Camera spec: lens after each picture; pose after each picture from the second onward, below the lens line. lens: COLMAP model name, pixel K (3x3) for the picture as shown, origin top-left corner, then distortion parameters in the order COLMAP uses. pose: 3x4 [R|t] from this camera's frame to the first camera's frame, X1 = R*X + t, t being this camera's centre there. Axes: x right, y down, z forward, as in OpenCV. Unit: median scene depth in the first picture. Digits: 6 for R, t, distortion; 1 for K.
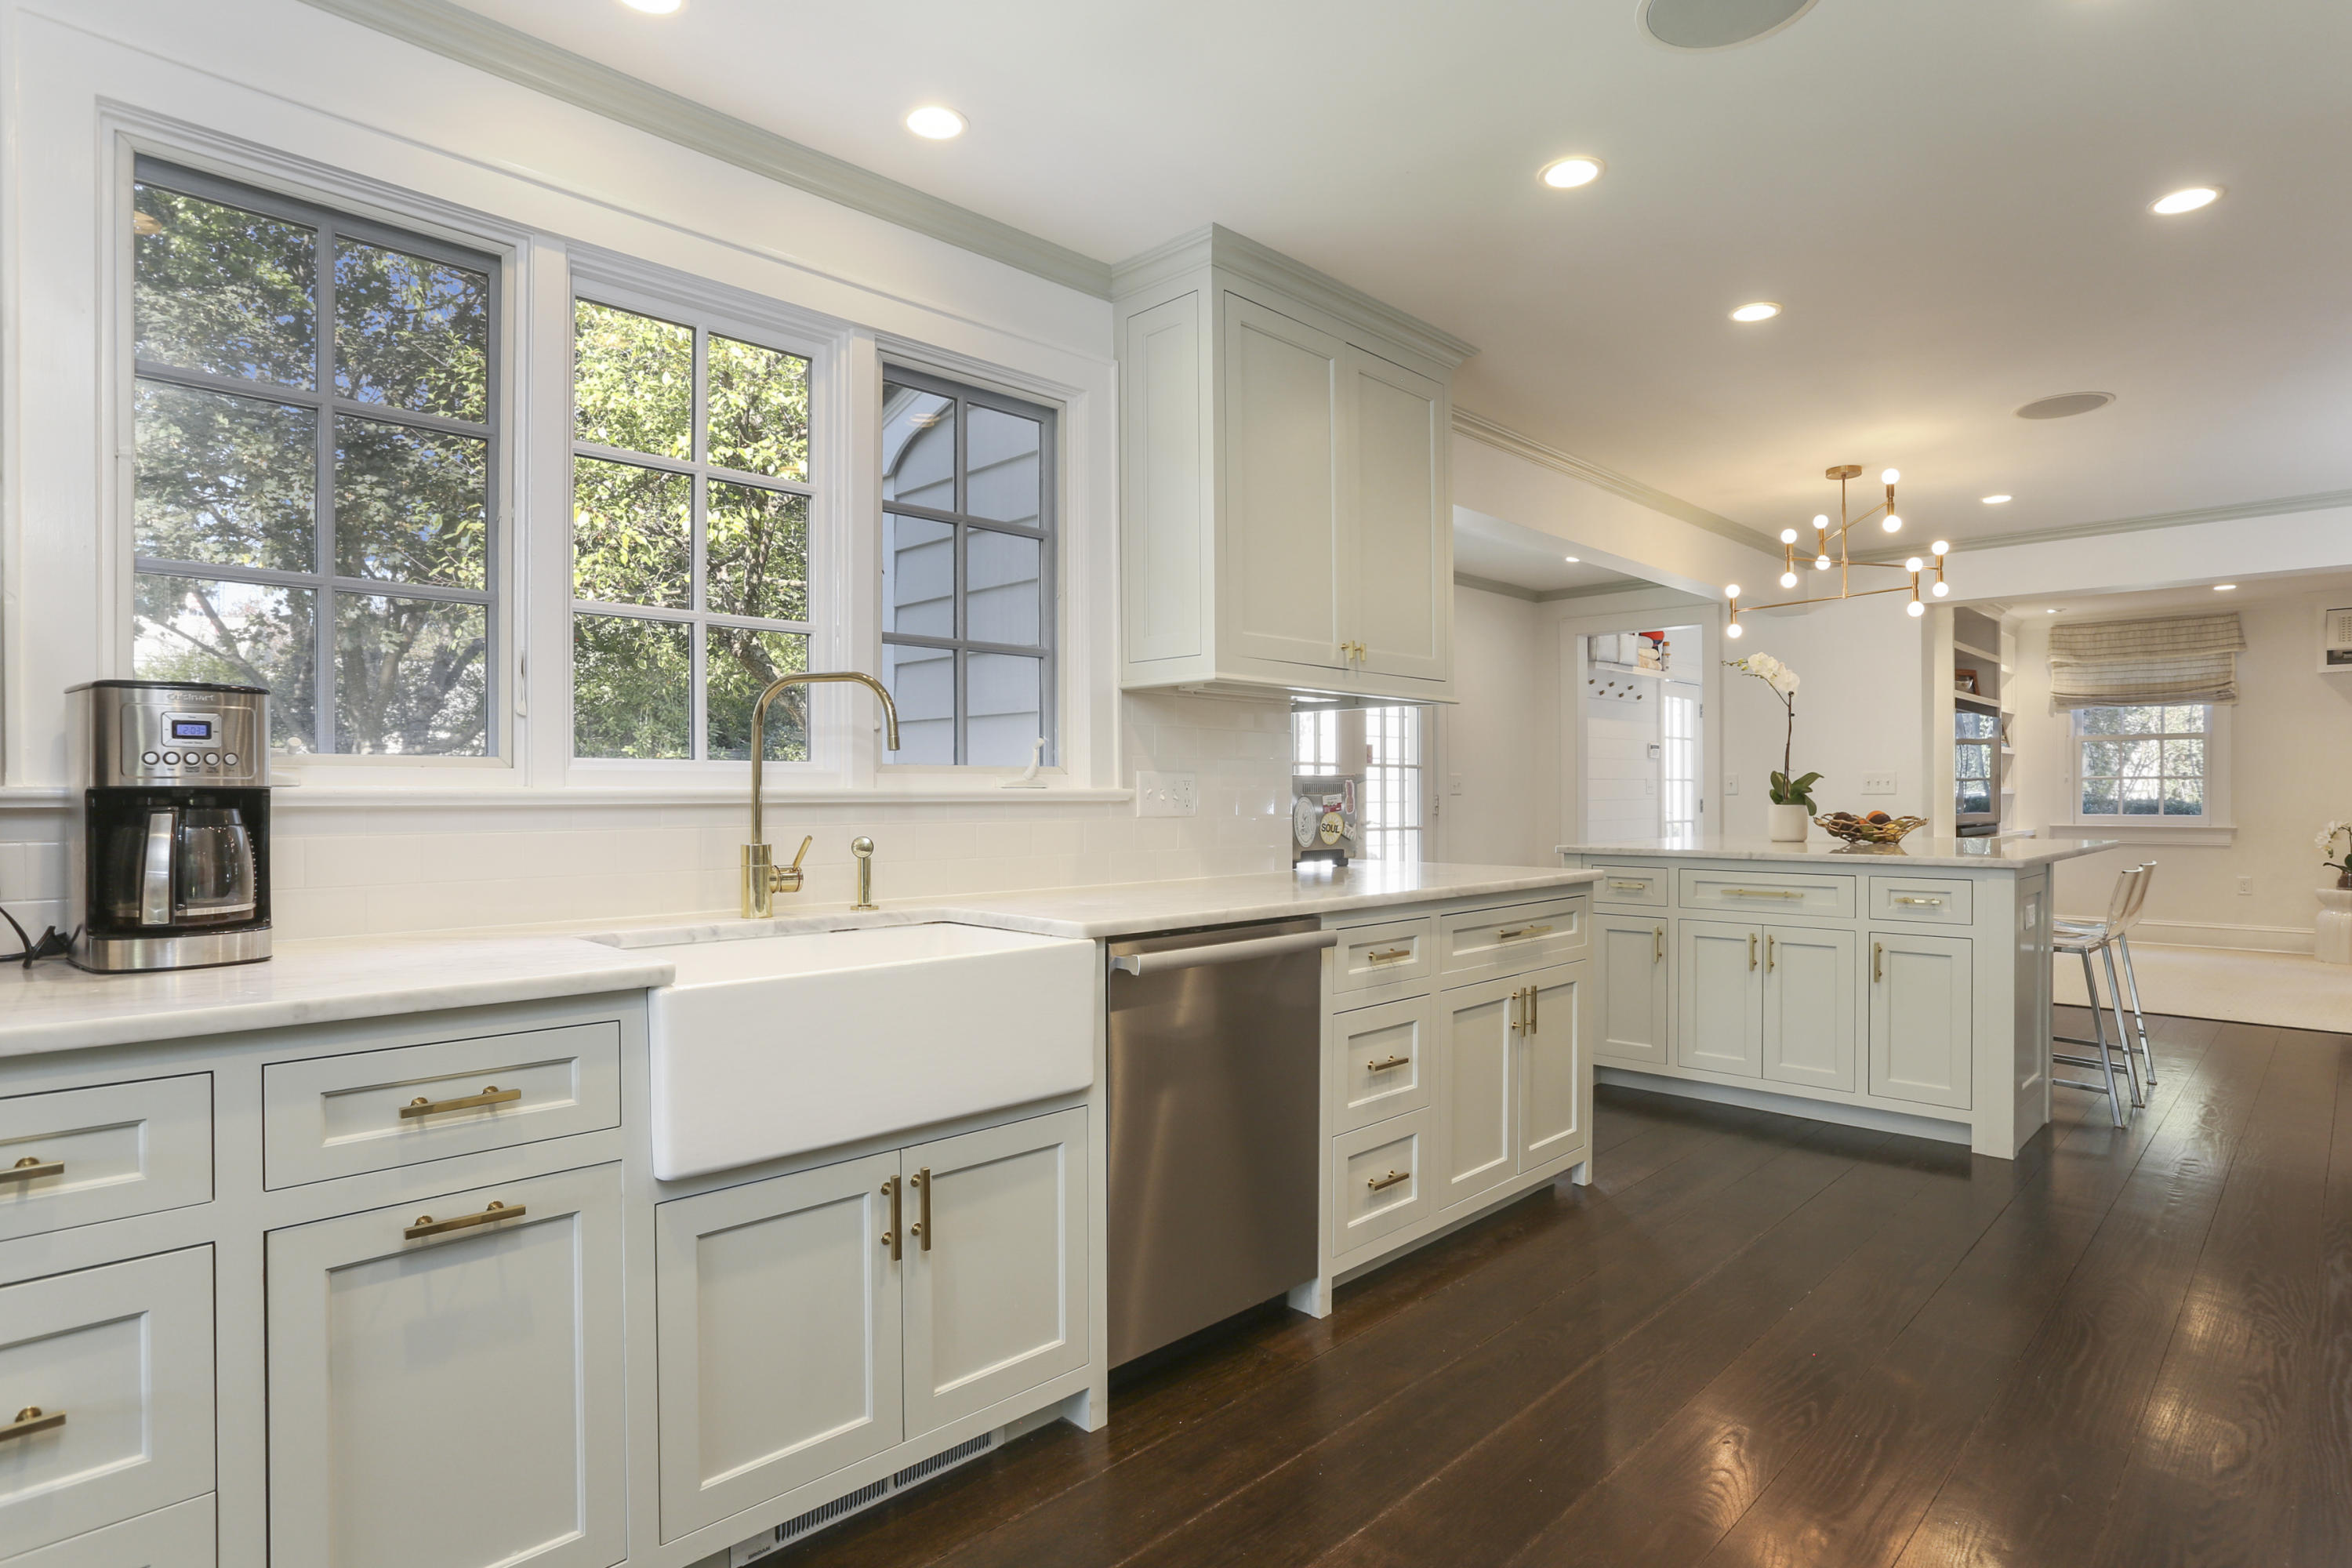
lens RADIAL K [[1240.7, 0, 1179.0], [0, 1240.7, 794.3], [0, 0, 1]] dist [-0.017223, 0.002099]
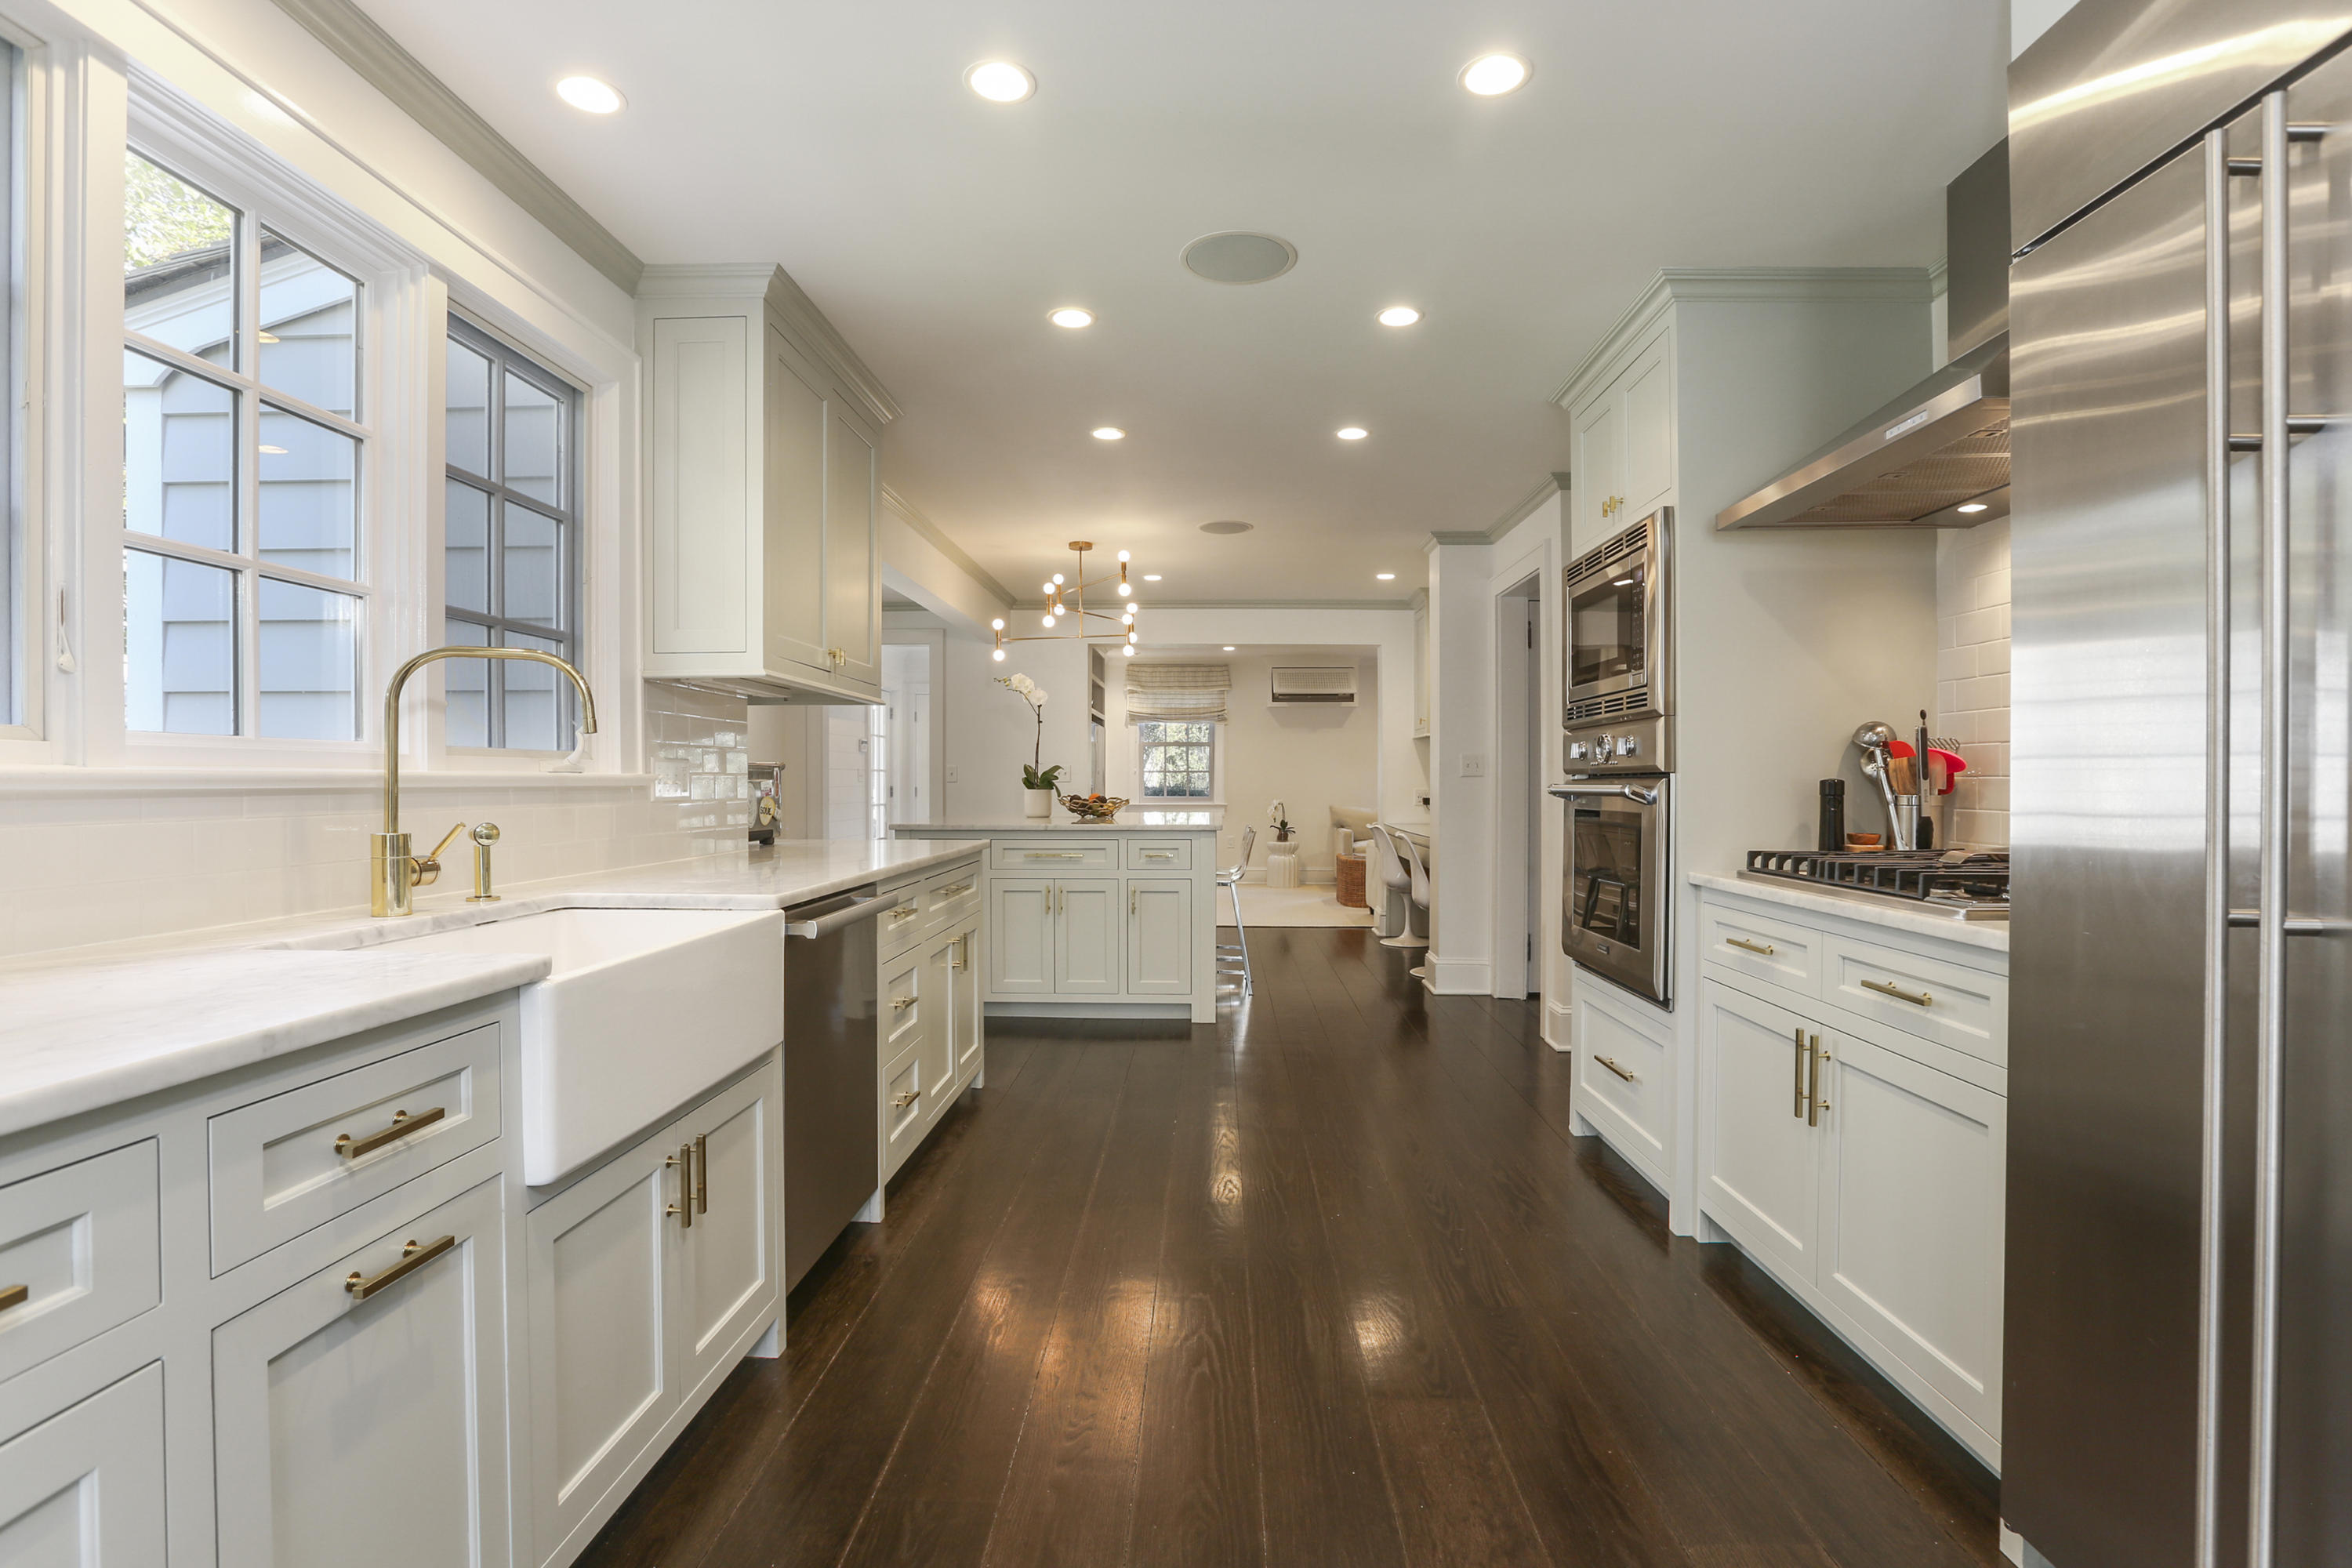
lens RADIAL K [[1100.2, 0, 1171.0], [0, 1100.2, 783.8], [0, 0, 1]] dist [-0.017845, 0.002835]
pose [[0.750510, 0.002126, 0.660856, -0.338319], [-0.003912, 0.999992, 0.001225, 0.000902], [-0.660847, -0.003505, 0.750512, 0.030069]]
